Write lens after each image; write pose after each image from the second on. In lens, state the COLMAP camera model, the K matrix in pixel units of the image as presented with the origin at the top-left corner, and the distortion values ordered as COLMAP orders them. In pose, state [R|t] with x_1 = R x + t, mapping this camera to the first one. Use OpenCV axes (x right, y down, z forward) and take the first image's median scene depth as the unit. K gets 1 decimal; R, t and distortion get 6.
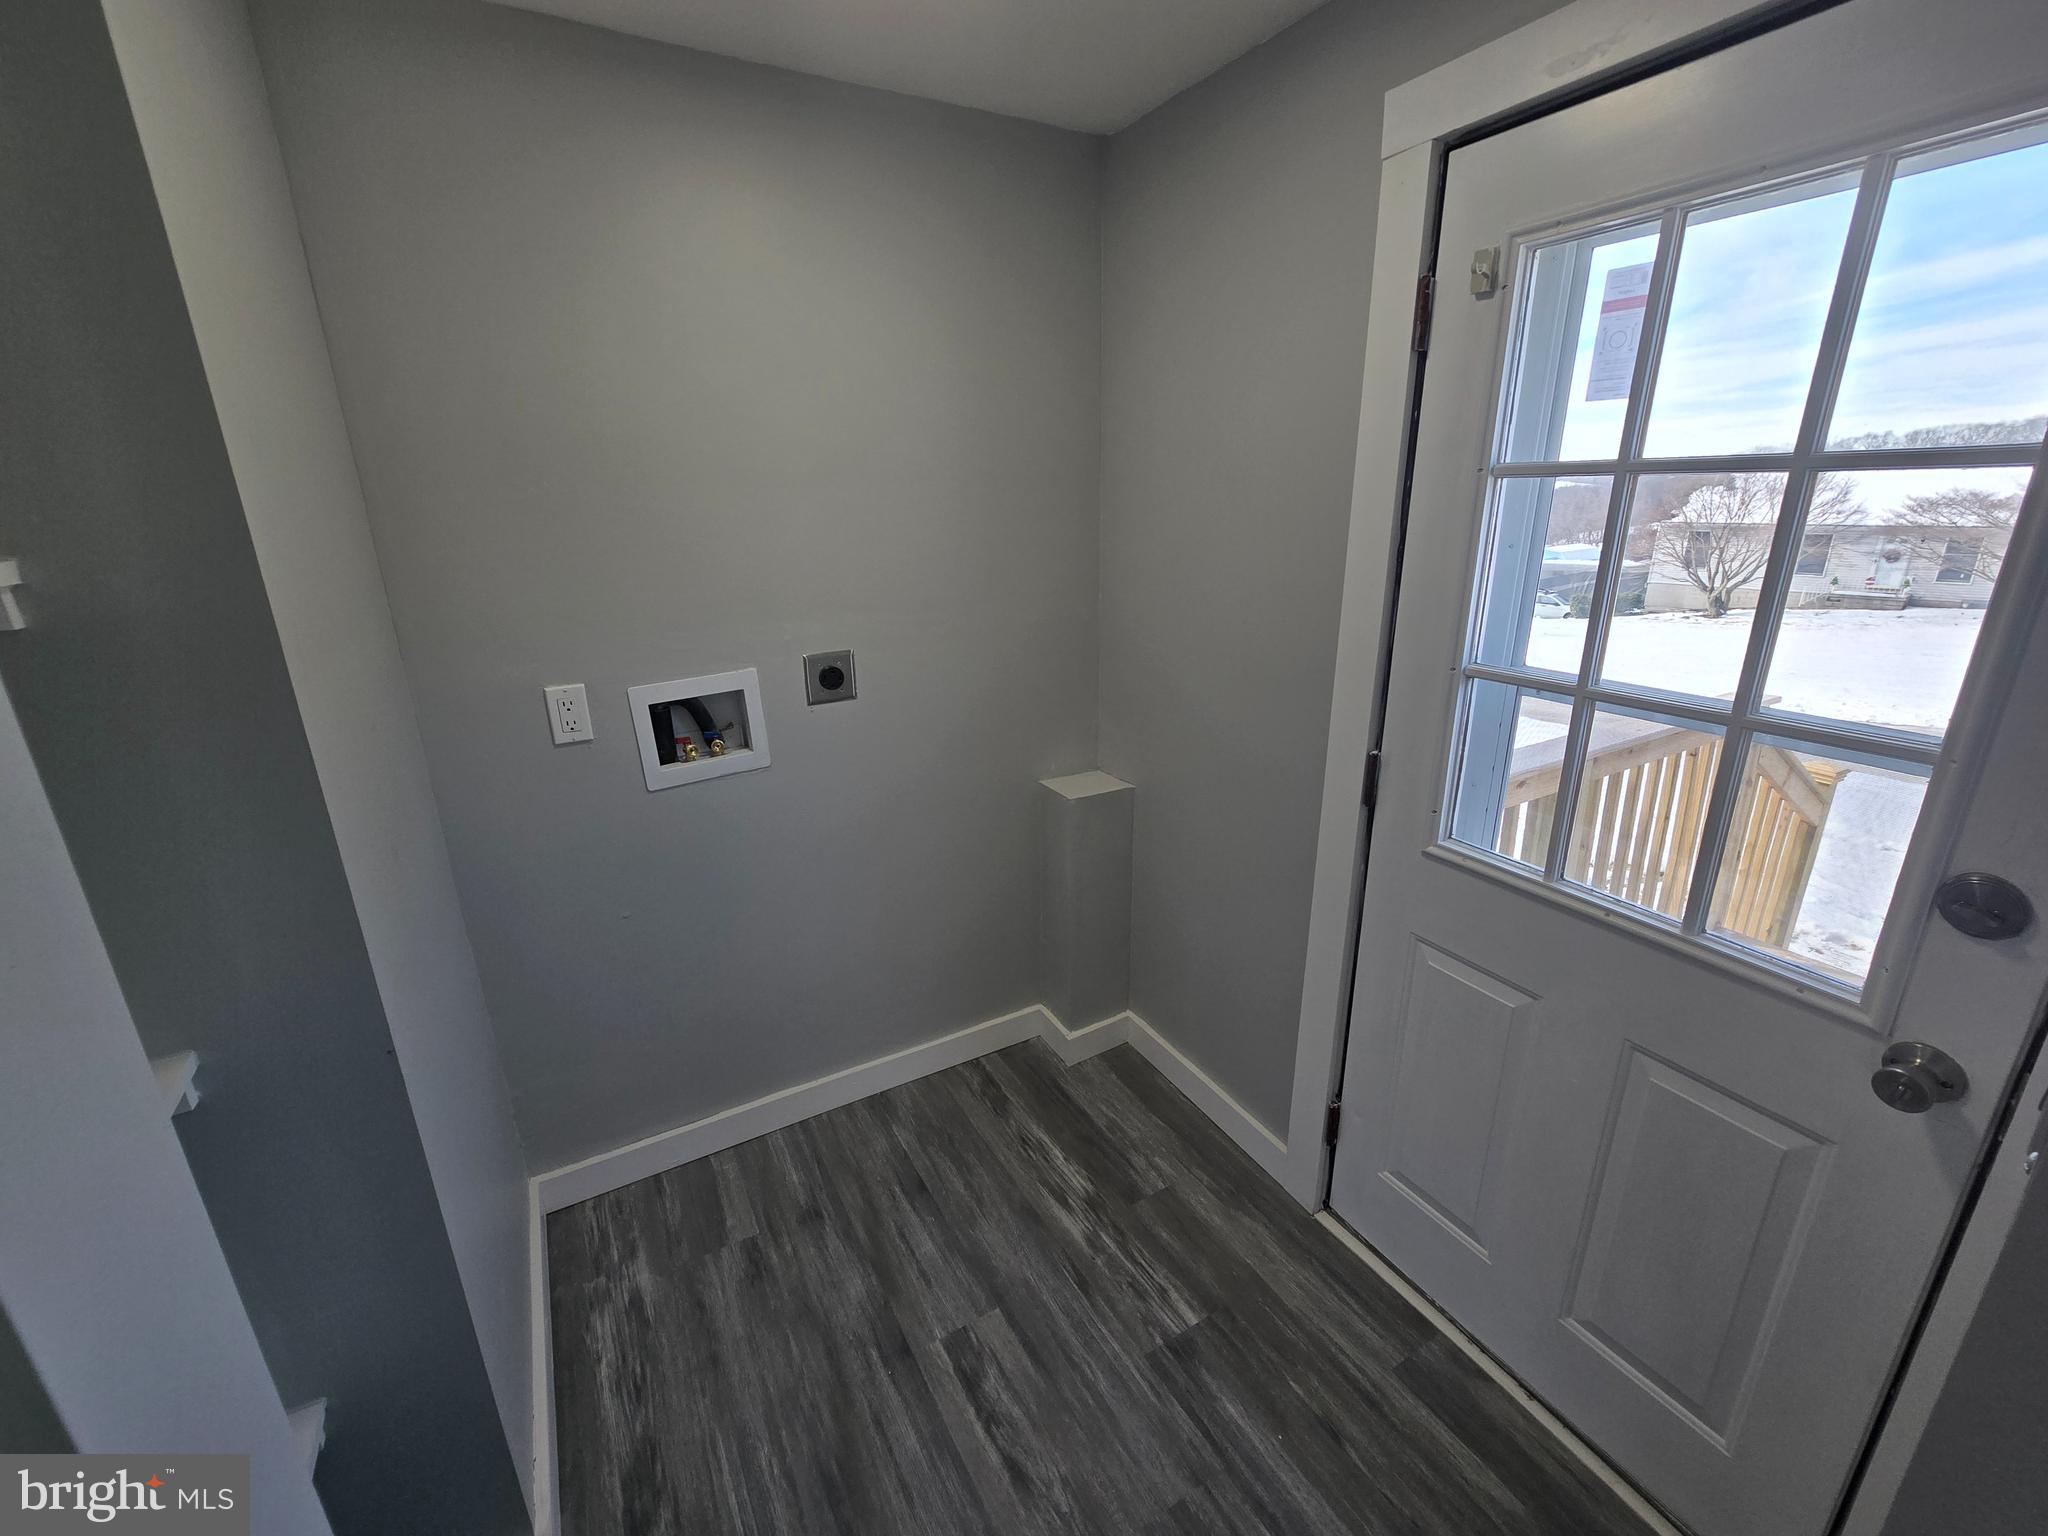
lens RADIAL K [[840.2, 0, 1029.4], [0, 840.2, 758.4], [0, 0, 1]] dist [-0.004573, 0.000582]
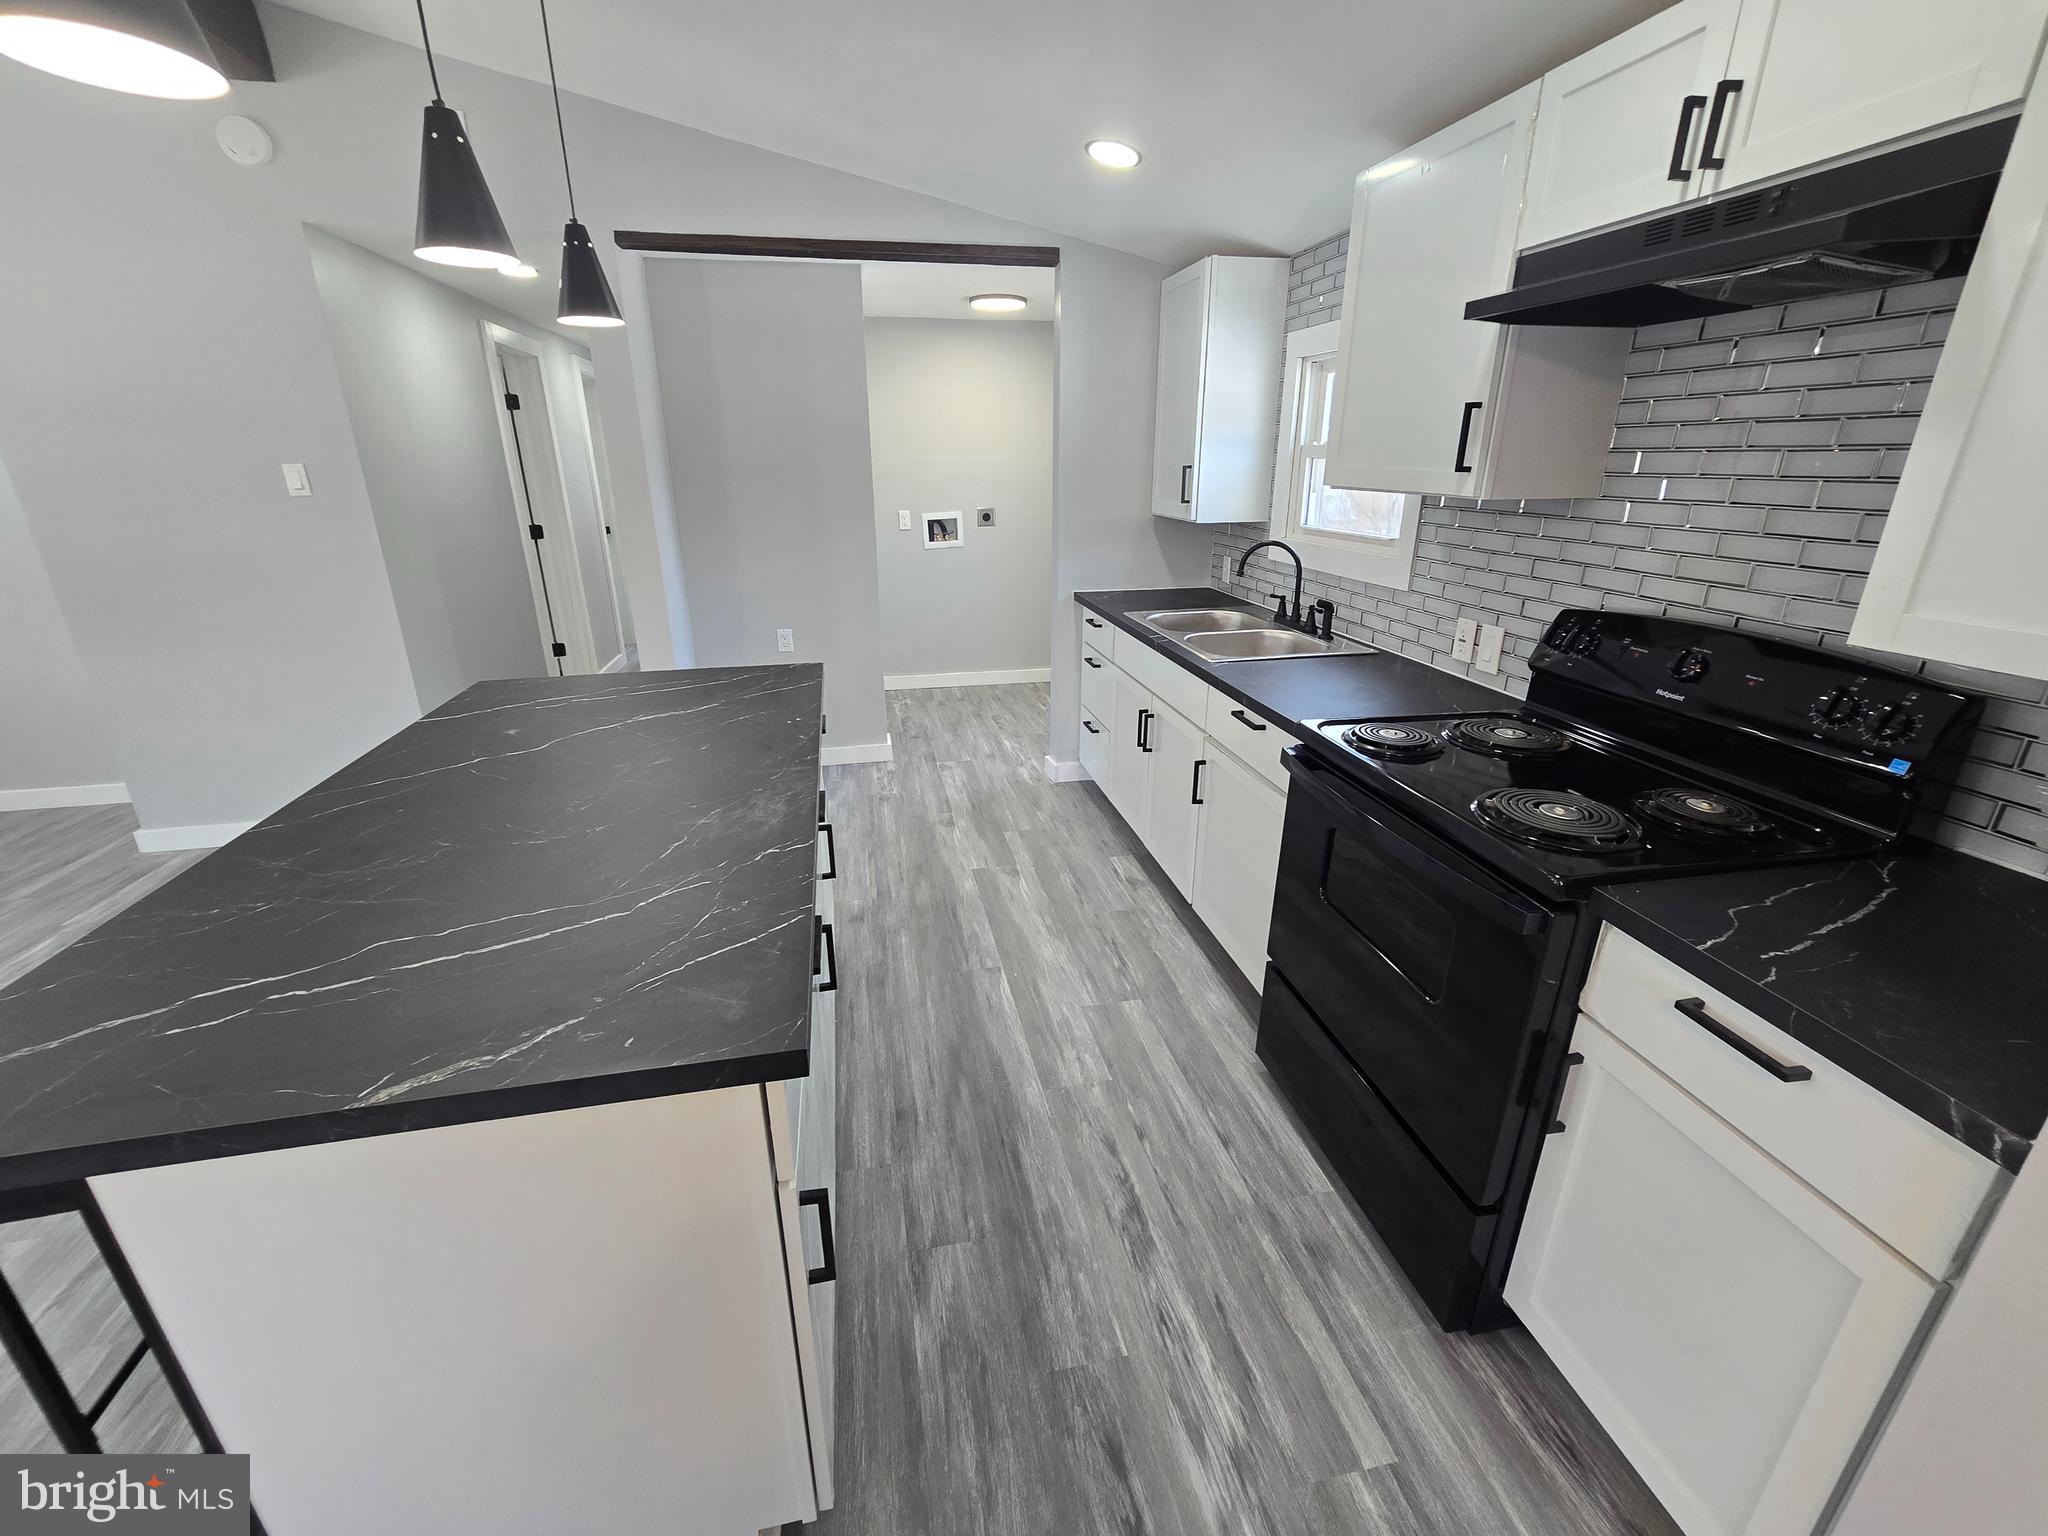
lens RADIAL K [[840.2, 0, 1019.2], [0, 840.2, 754.0], [0, 0, 1]] dist [-0.004573, 0.000582]
pose [[0.947972, 0.112660, -0.297754, 0.846219], [-0.101260, 0.993421, 0.053491, 0.562584], [0.301821, -0.020557, 0.953143, -1.782751]]
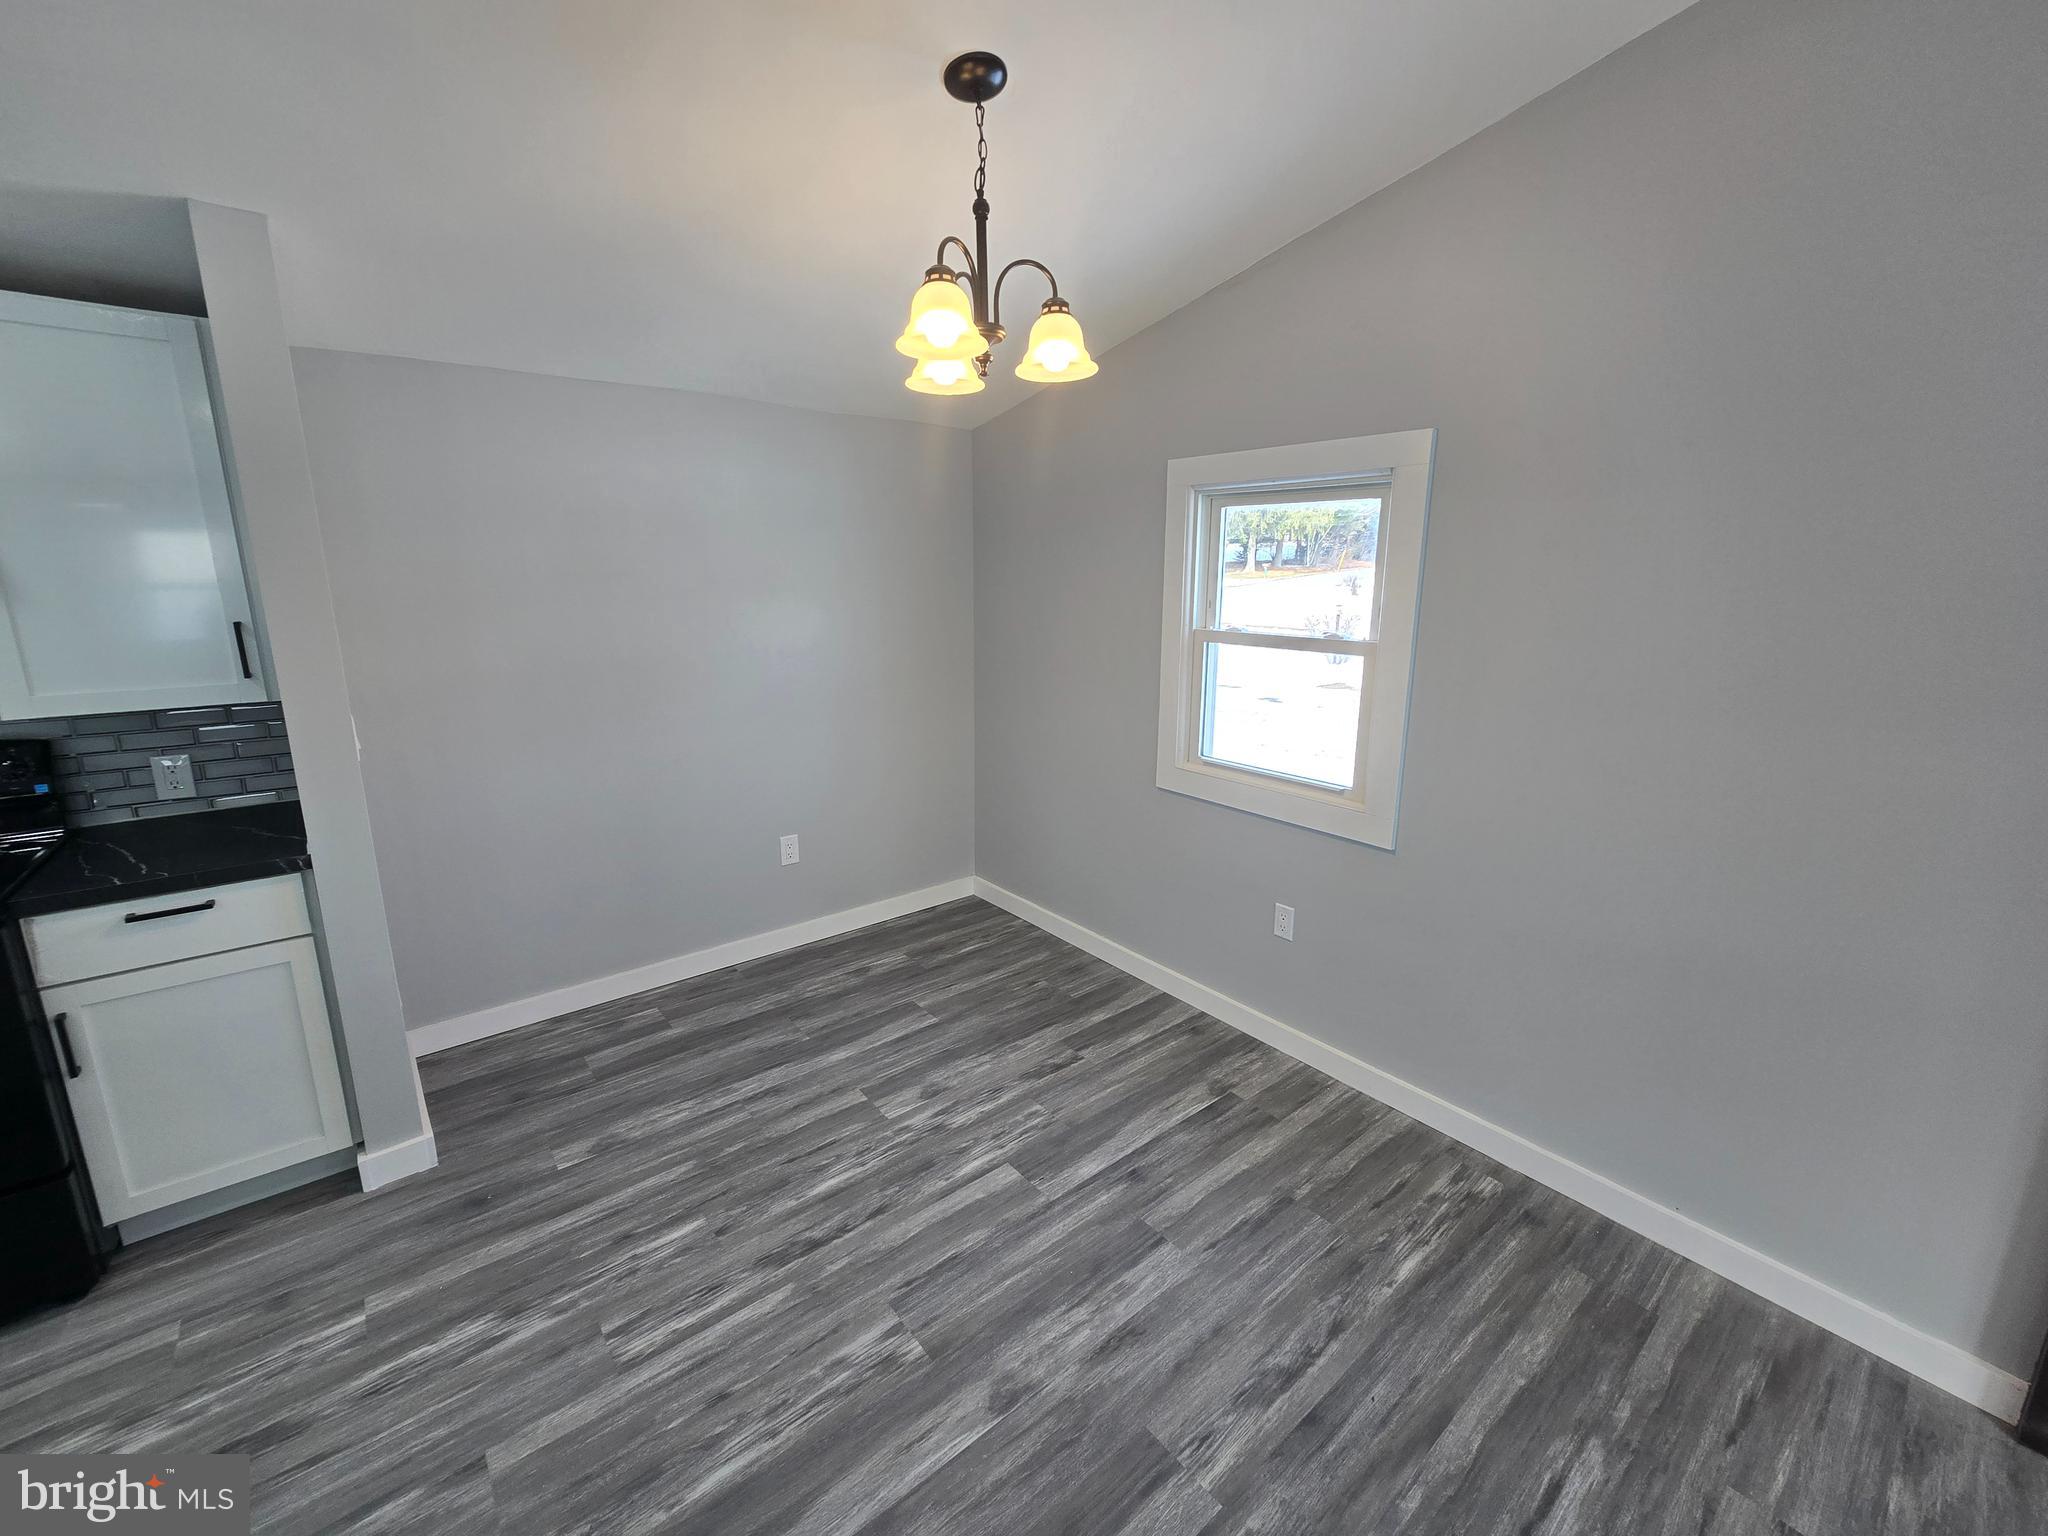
lens RADIAL K [[840.2, 0, 1018.4], [0, 840.2, 749.0], [0, 0, 1]] dist [-0.004573, 0.000582]
pose [[-0.162242, -0.201458, 0.965967, 0.044700], [0.296123, 0.923875, 0.242416, 0.604052], [-0.941270, 0.325375, -0.090235, -2.064434]]
